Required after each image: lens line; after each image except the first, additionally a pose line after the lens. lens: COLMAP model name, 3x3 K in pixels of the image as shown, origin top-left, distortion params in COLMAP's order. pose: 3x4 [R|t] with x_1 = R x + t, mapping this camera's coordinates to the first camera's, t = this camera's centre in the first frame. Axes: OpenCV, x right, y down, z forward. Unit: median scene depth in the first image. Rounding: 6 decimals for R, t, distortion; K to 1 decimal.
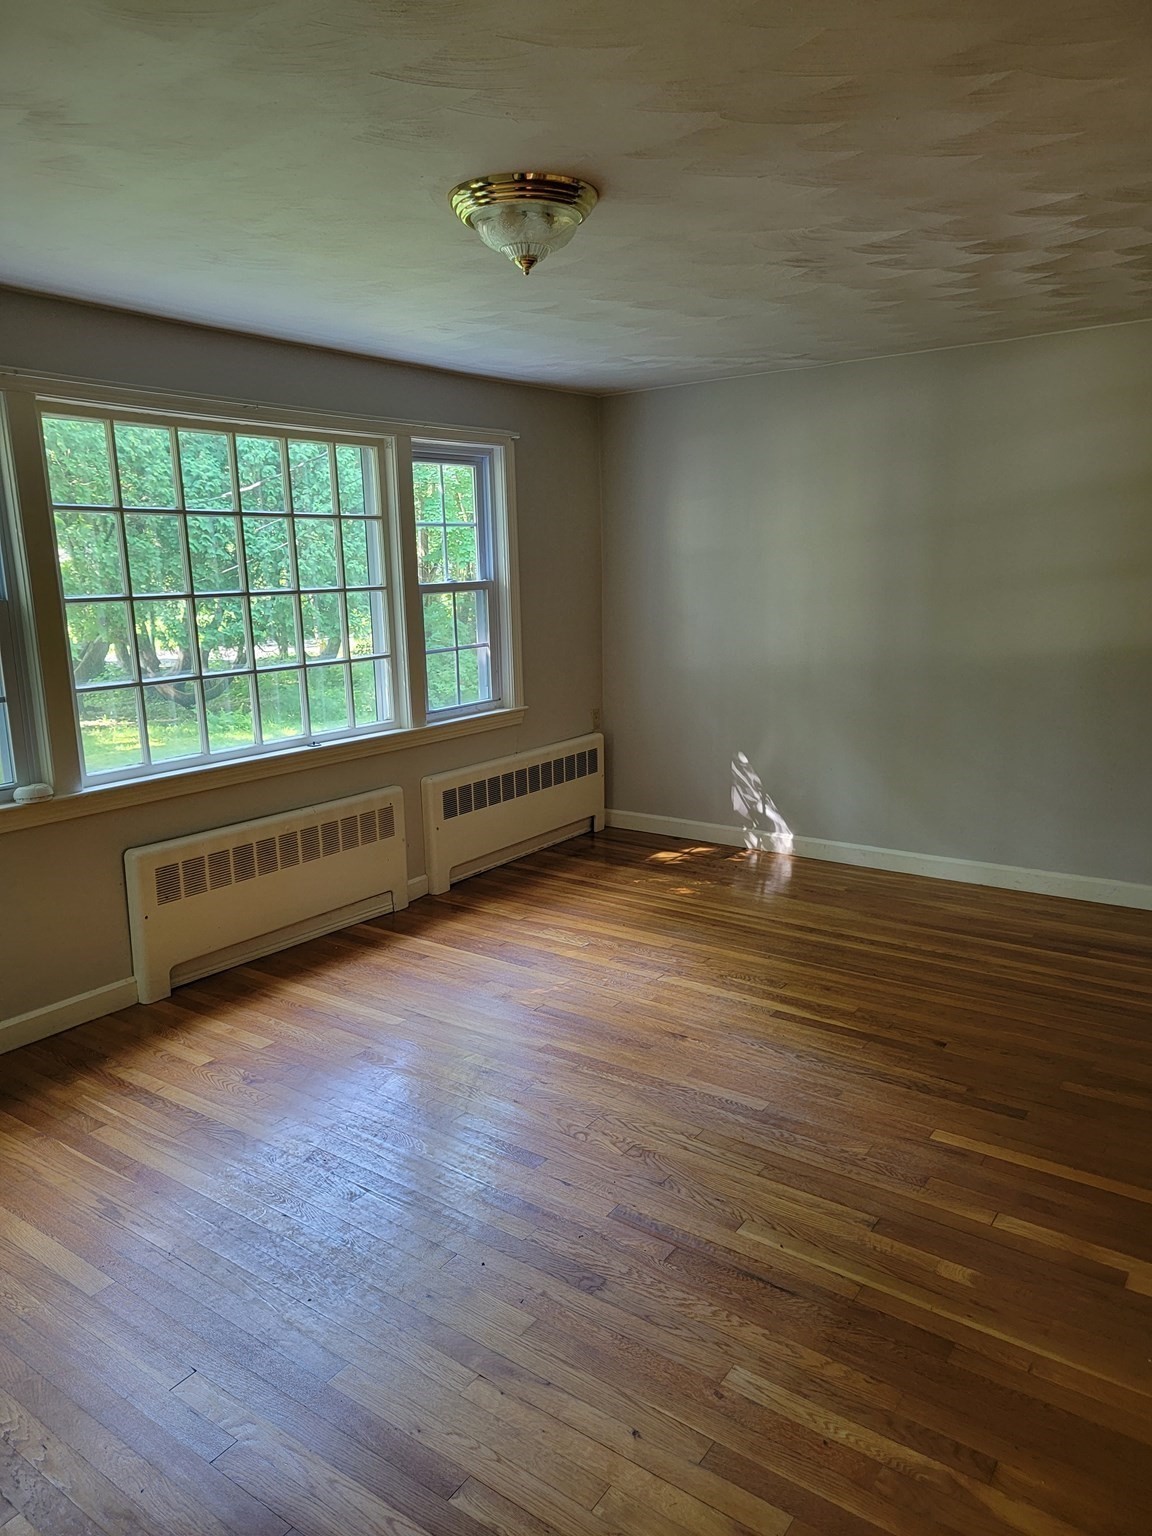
lens RADIAL K [[1079.4, 0, 576.0], [0, 1079.4, 768.0], [0, 0, 1]] dist [0.046883, -0.059015]
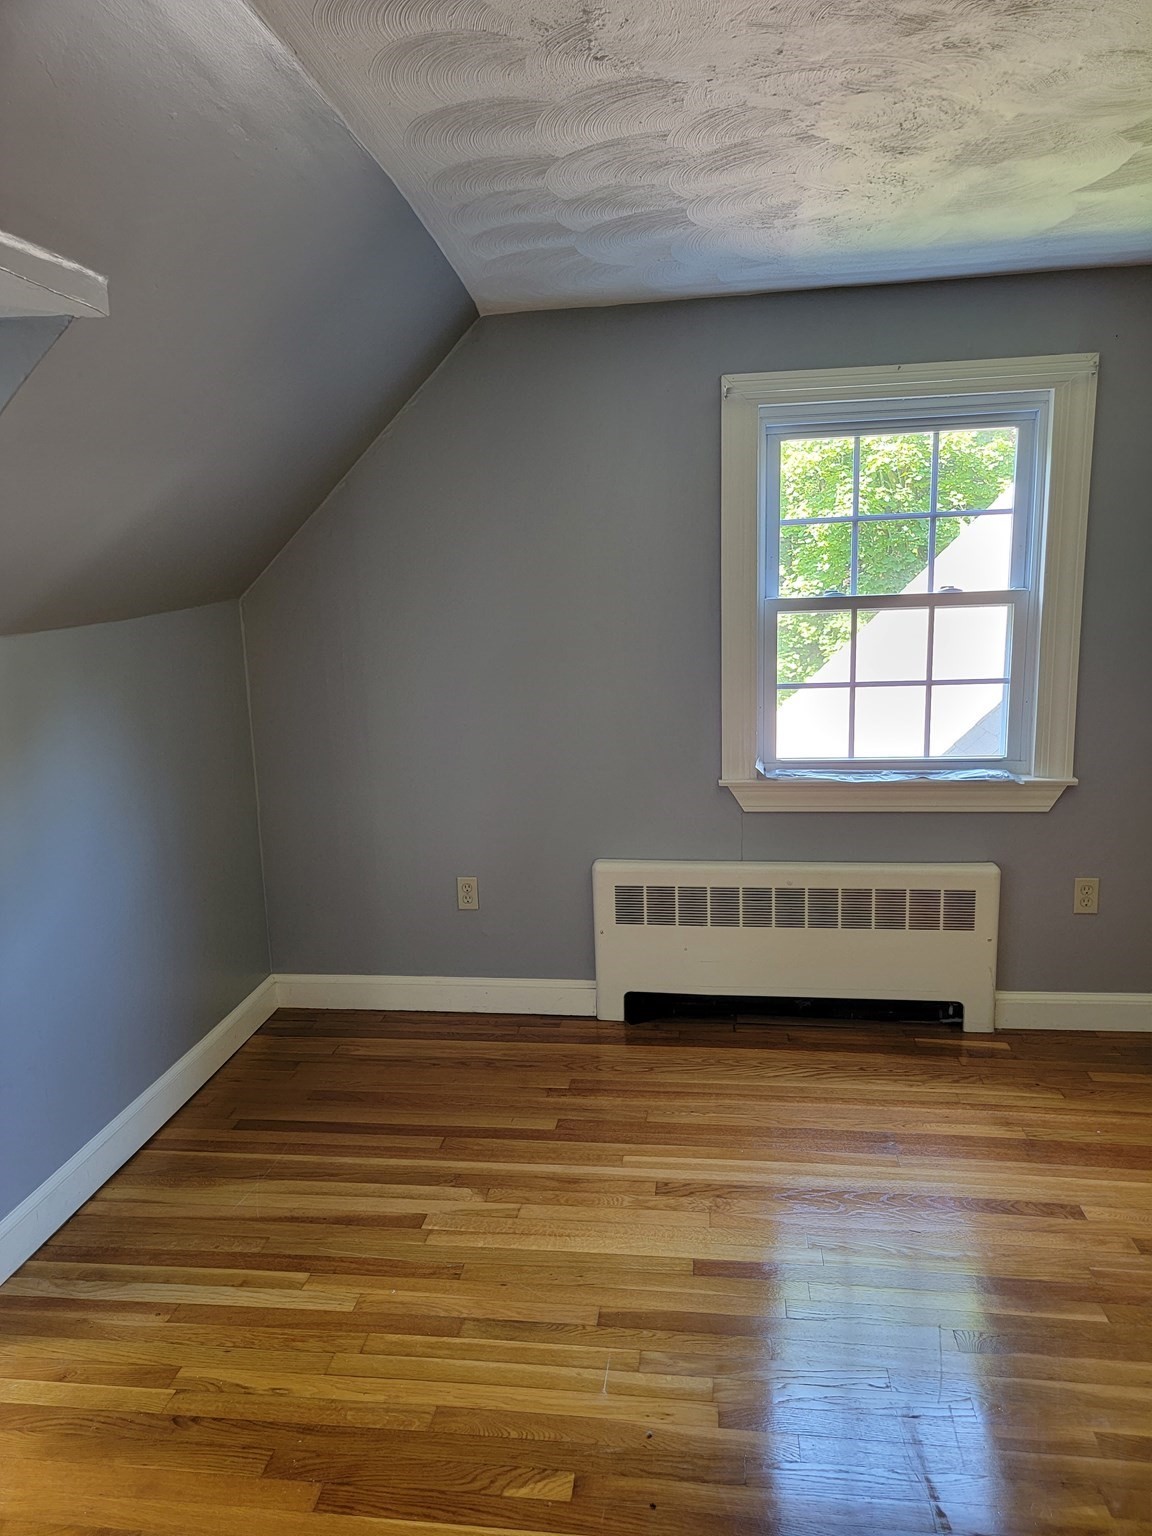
lens RADIAL K [[1070.9, 0, 592.9], [0, 1070.9, 771.7], [0, 0, 1]] dist [0.046314, -0.061140]
pose [[0.486040, 0.175973, -0.856037, 0.329700], [-0.151861, 0.981623, 0.115566, -0.094342], [0.860641, 0.073829, 0.503831, 0.459845]]
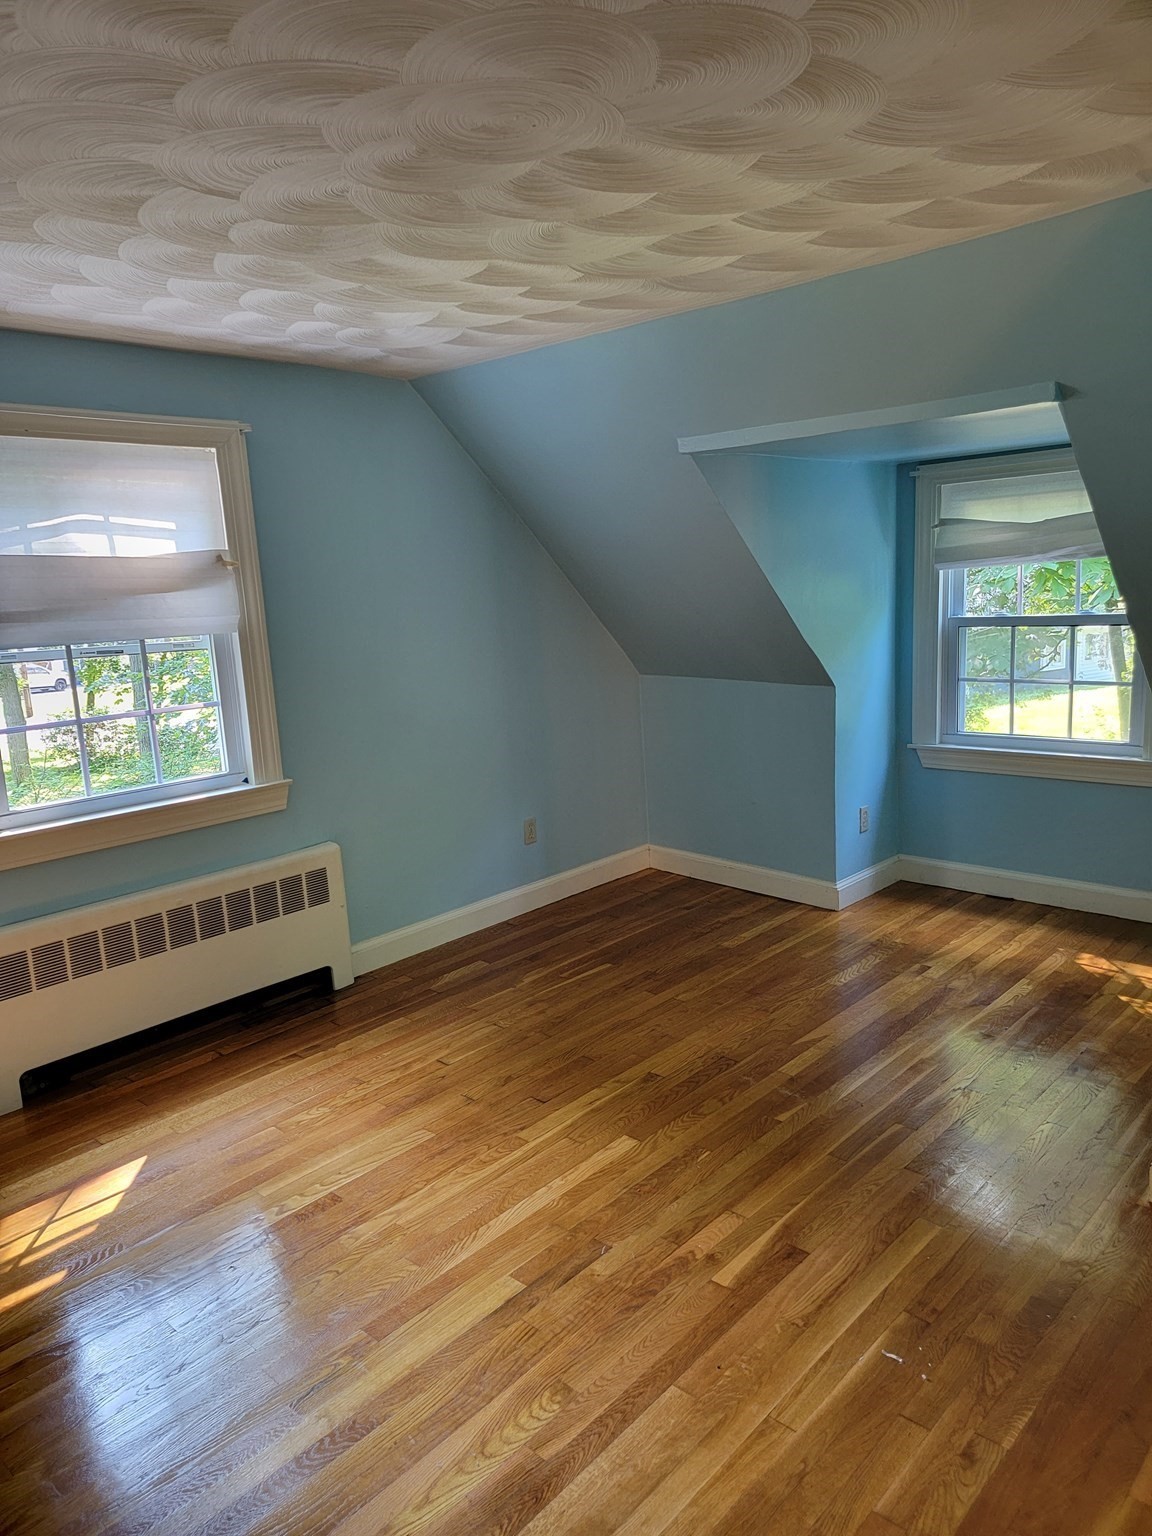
lens RADIAL K [[1079.4, 0, 576.0], [0, 1079.4, 768.0], [0, 0, 1]] dist [0.046883, -0.059015]
pose [[0.993564, -0.007666, -0.113011, 0.206322], [0.006734, 0.999940, -0.008625, -0.059080], [0.113070, 0.007808, 0.993556, 0.301671]]
